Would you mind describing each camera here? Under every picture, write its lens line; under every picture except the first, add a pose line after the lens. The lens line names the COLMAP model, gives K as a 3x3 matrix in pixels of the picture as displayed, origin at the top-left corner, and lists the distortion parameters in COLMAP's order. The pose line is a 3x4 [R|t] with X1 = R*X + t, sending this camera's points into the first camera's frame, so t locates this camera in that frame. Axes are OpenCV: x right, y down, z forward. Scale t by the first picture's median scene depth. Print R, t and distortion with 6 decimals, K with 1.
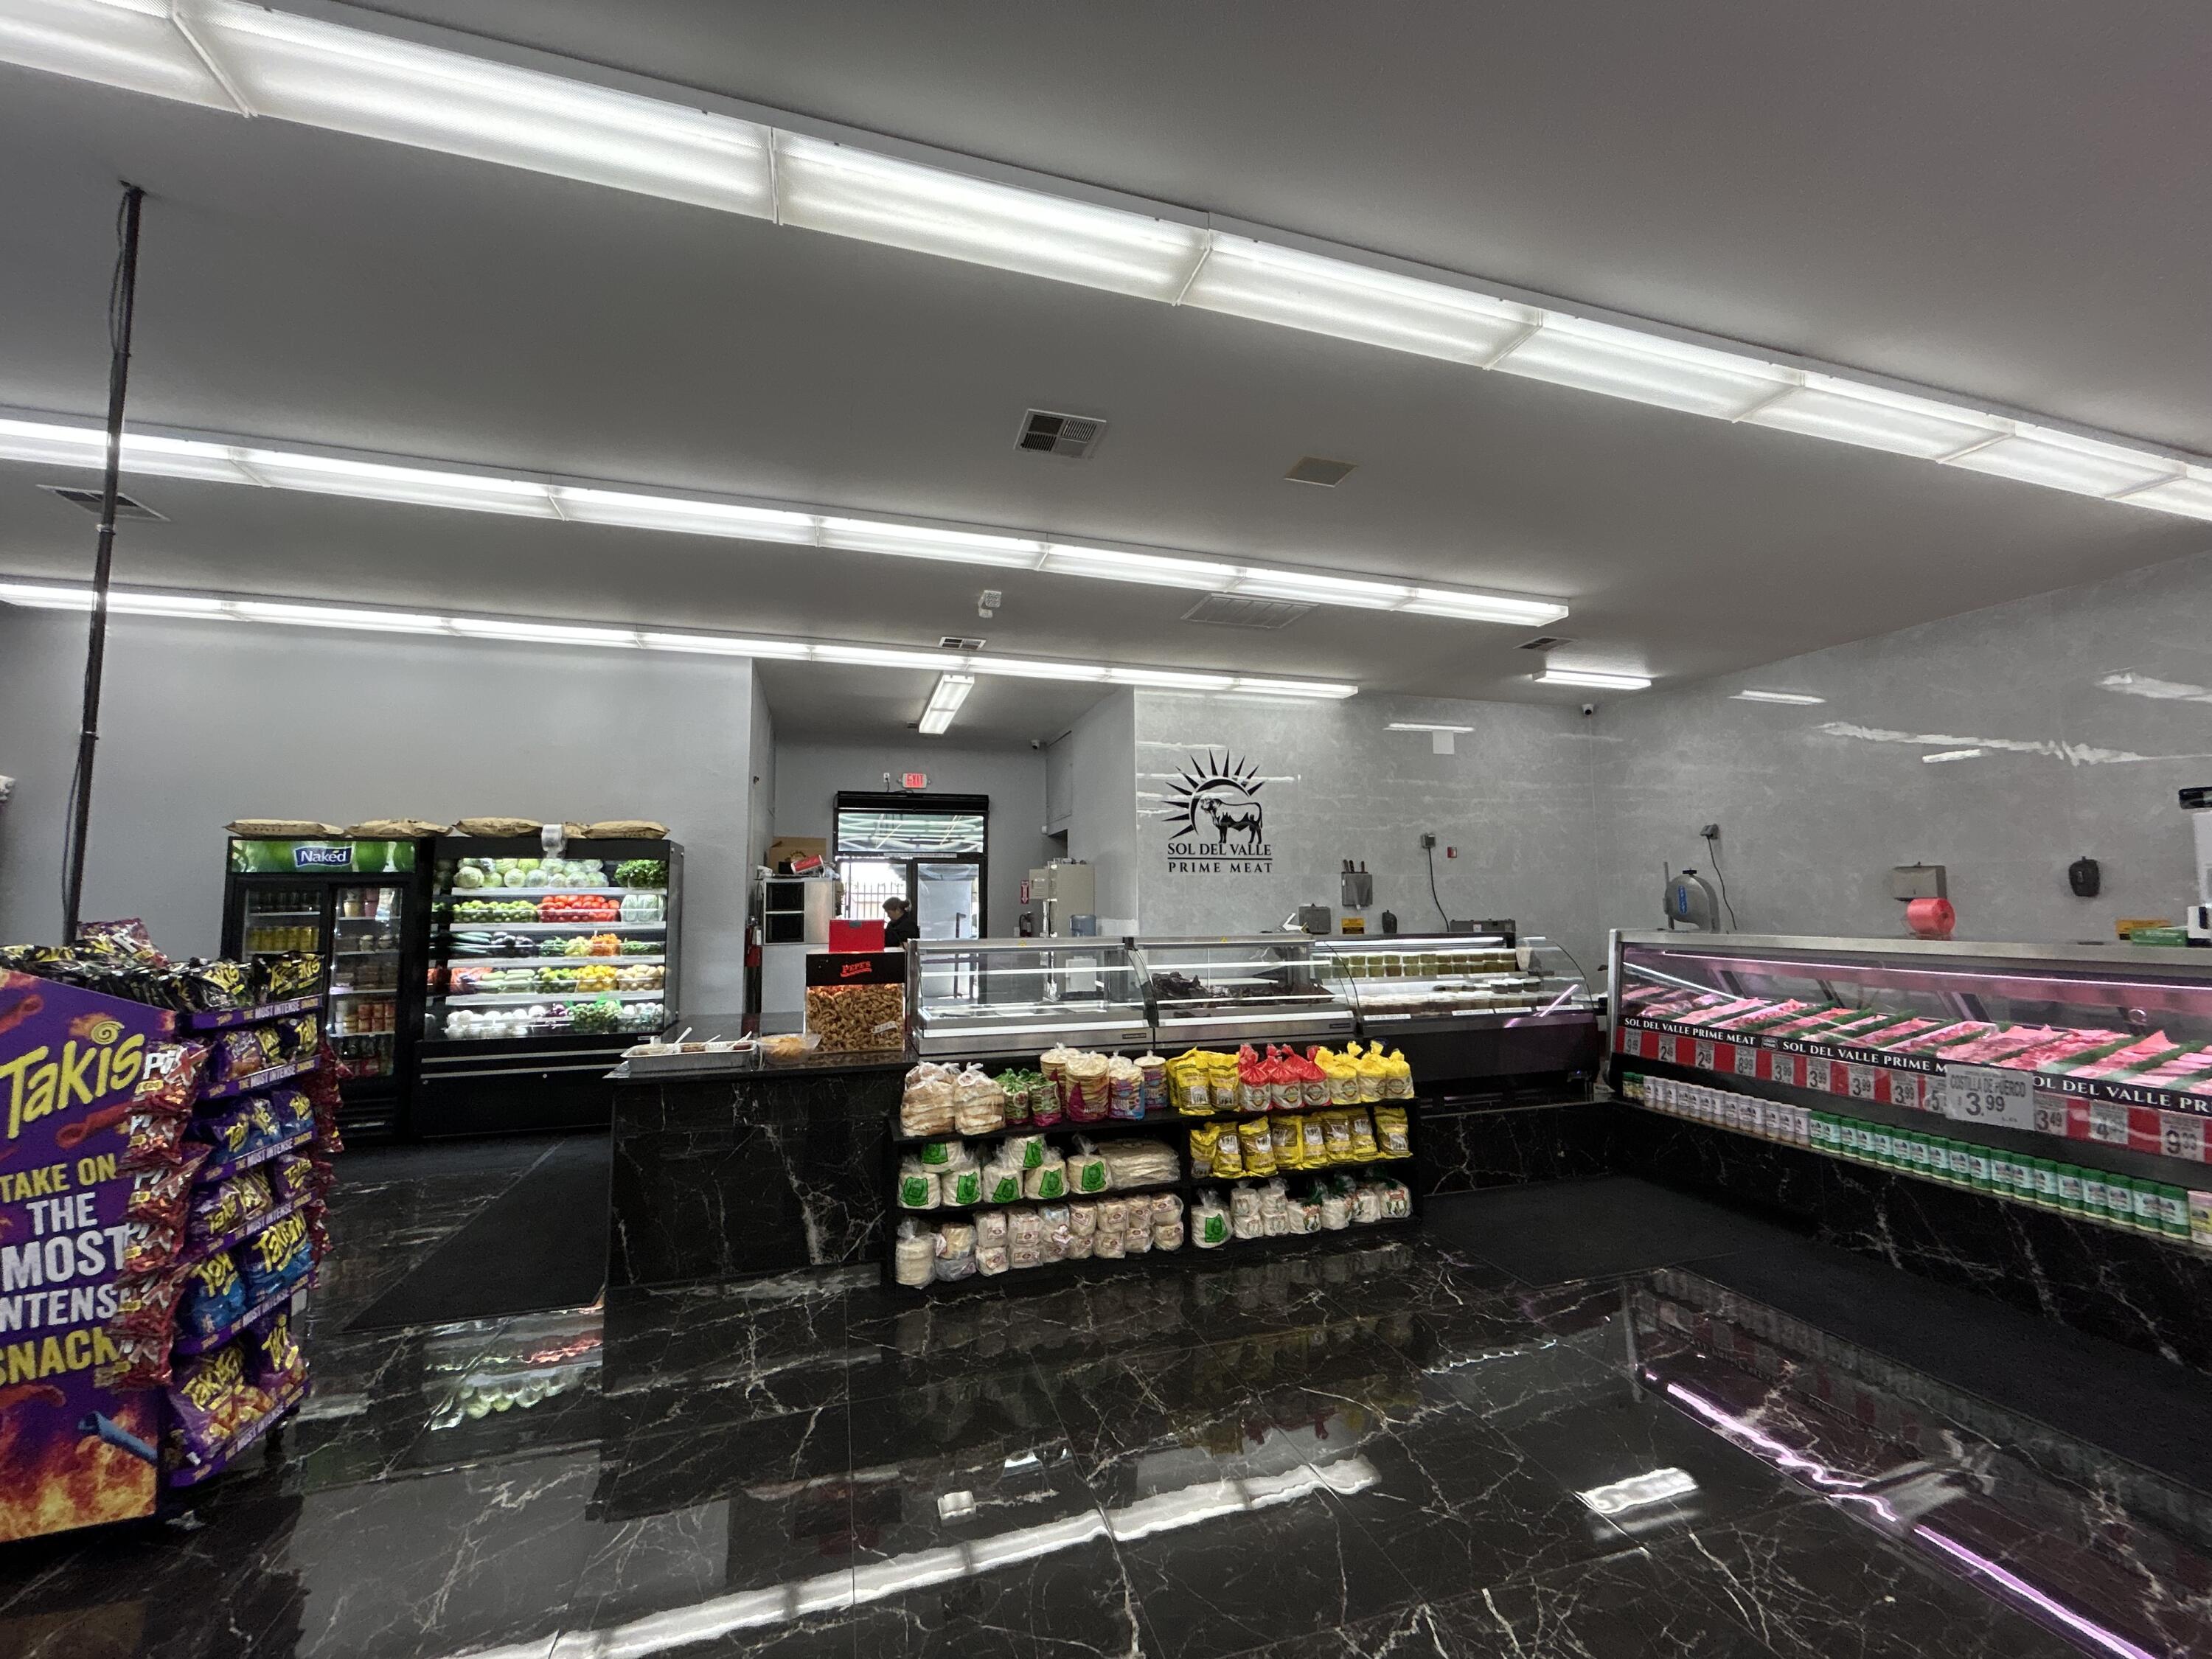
lens RADIAL K [[889.7, 0, 1106.0], [0, 889.7, 829.5], [0, 0, 1]] dist [-0.002814, 0.000971]
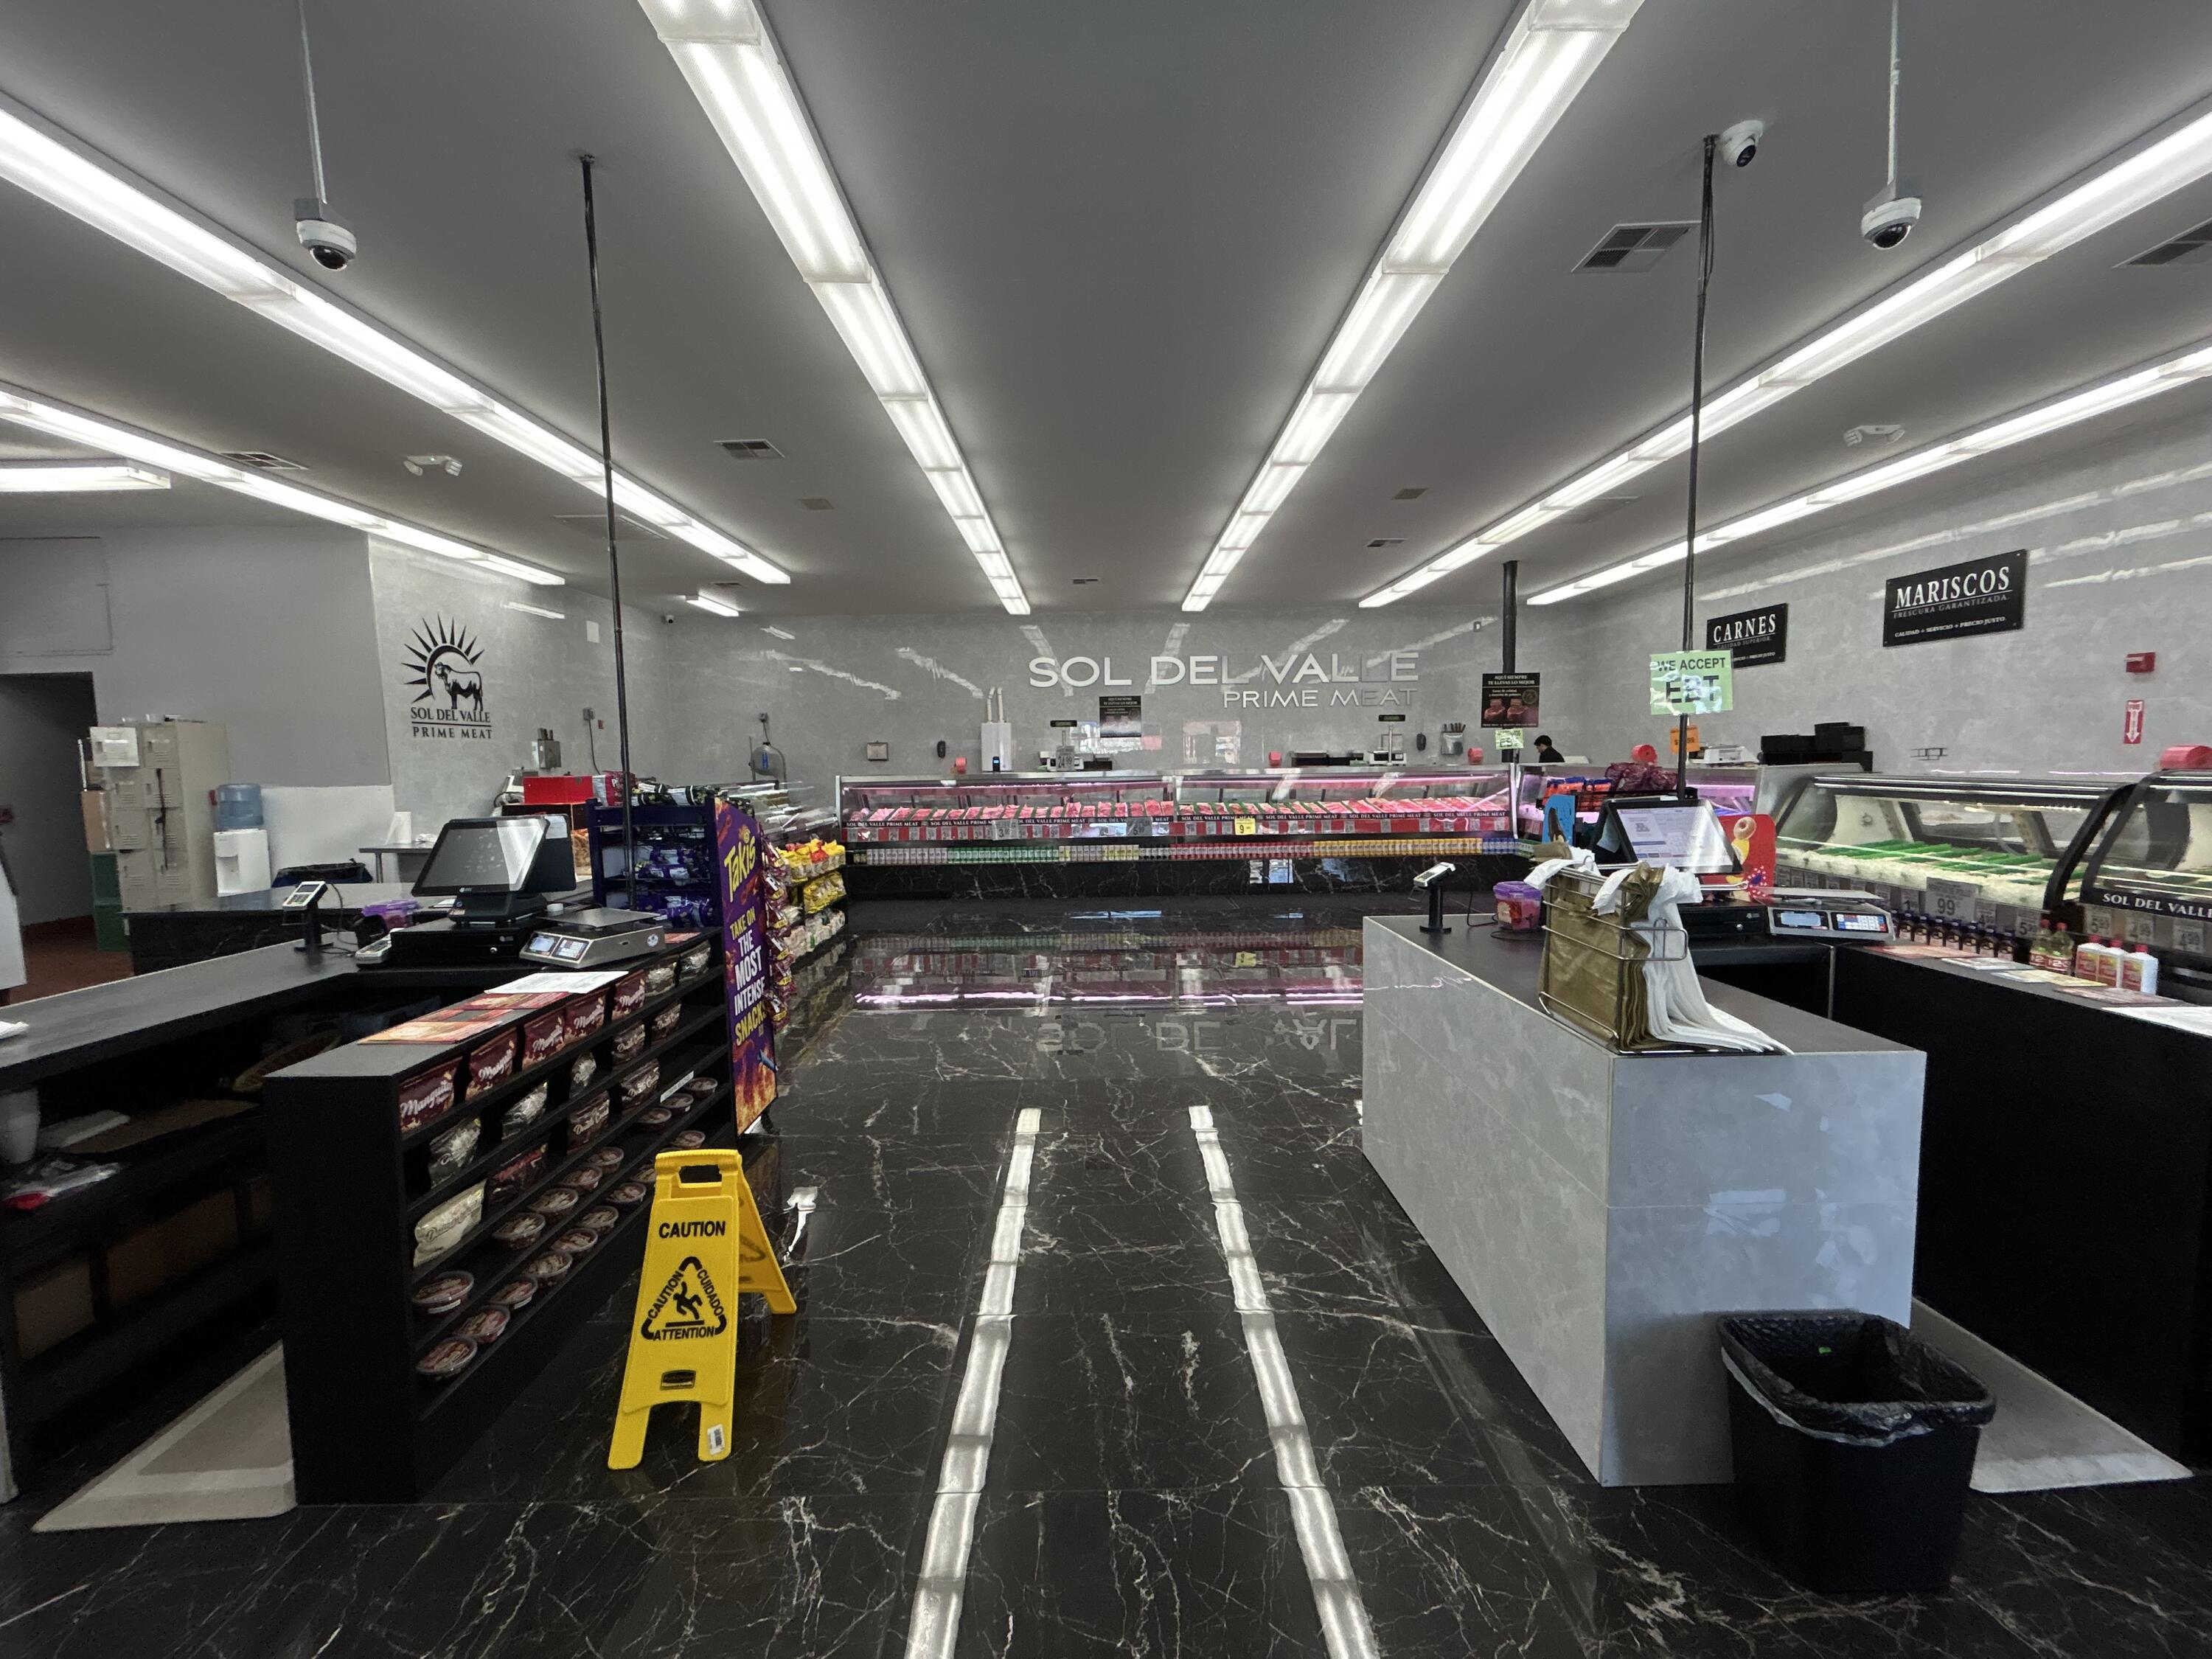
lens RADIAL K [[887.8, 0, 1101.8], [0, 887.8, 831.1], [0, 0, 1]] dist [-0.001679, -0.000103]
pose [[0.290332, -0.080811, 0.953508, -1.007039], [-0.063207, 0.992632, 0.103373, 0.002890], [-0.954836, -0.090281, 0.283085, -0.037744]]
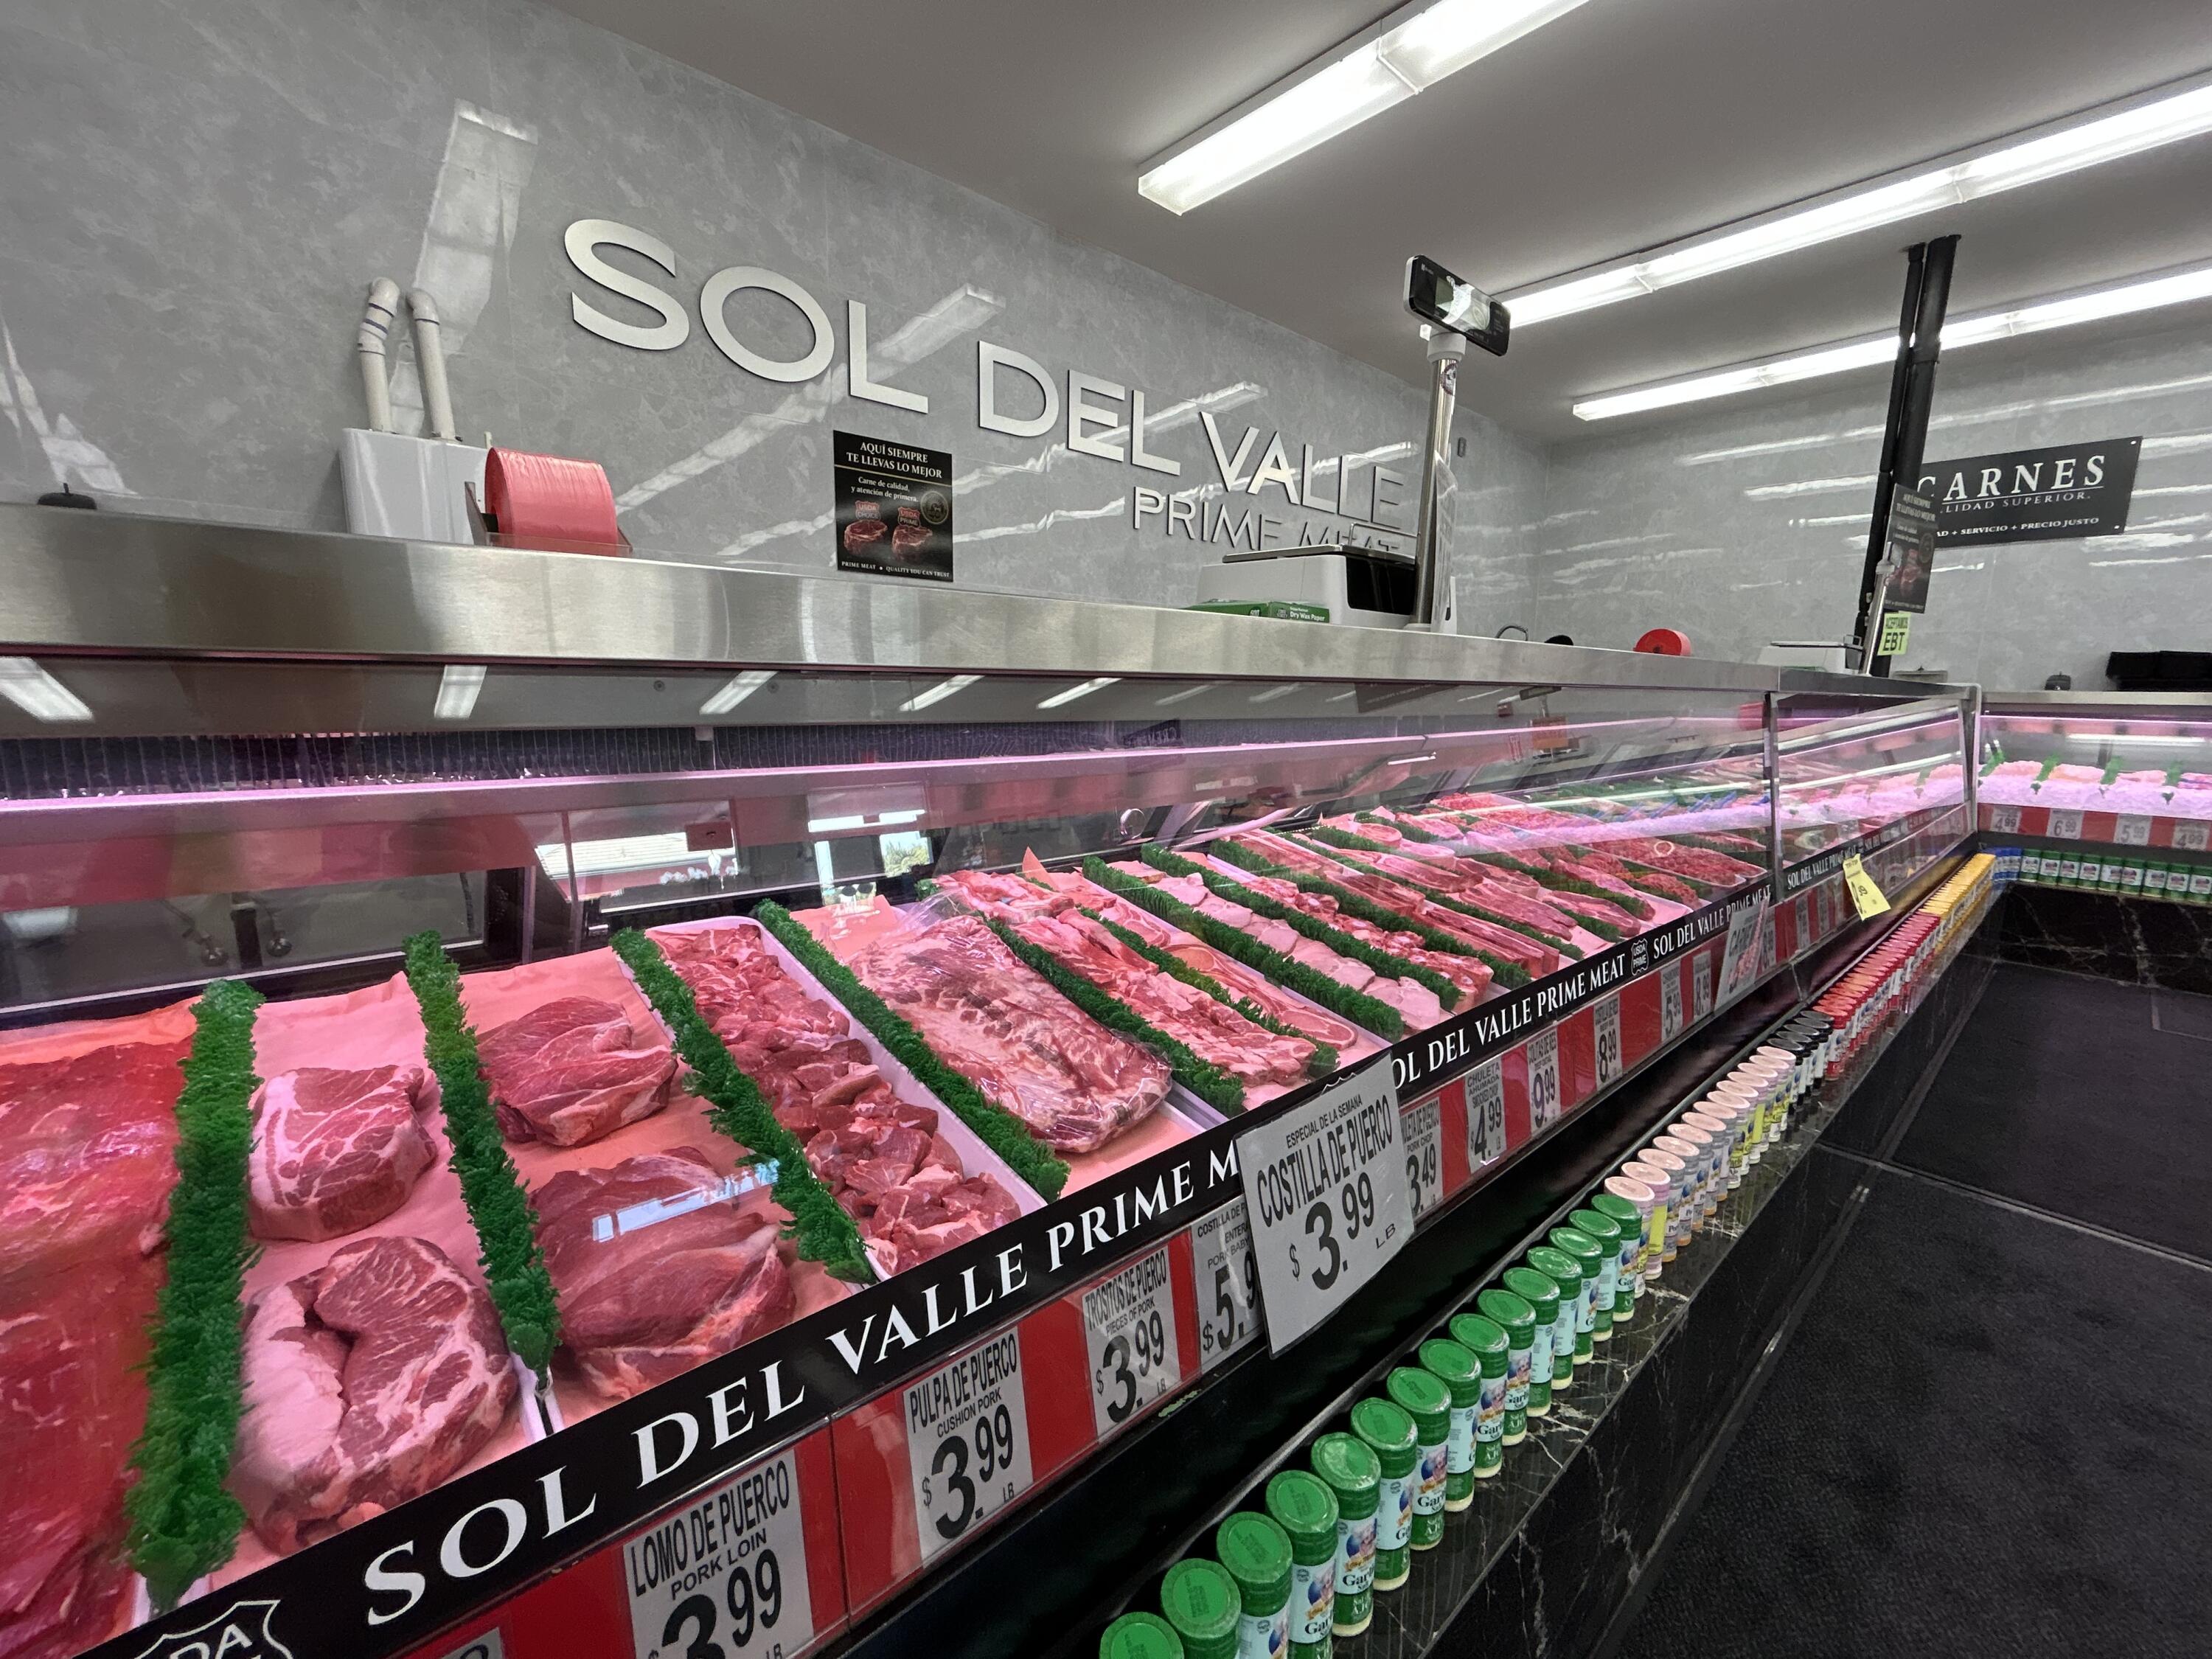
lens RADIAL K [[889.7, 0, 1106.0], [0, 889.7, 829.5], [0, 0, 1]] dist [-0.002814, 0.000971]
pose [[-0.407917, -0.140243, 0.902184, 0.527144], [-0.087407, 0.989592, 0.114310, 0.111800], [-0.908826, -0.032228, -0.415929, 0.776397]]
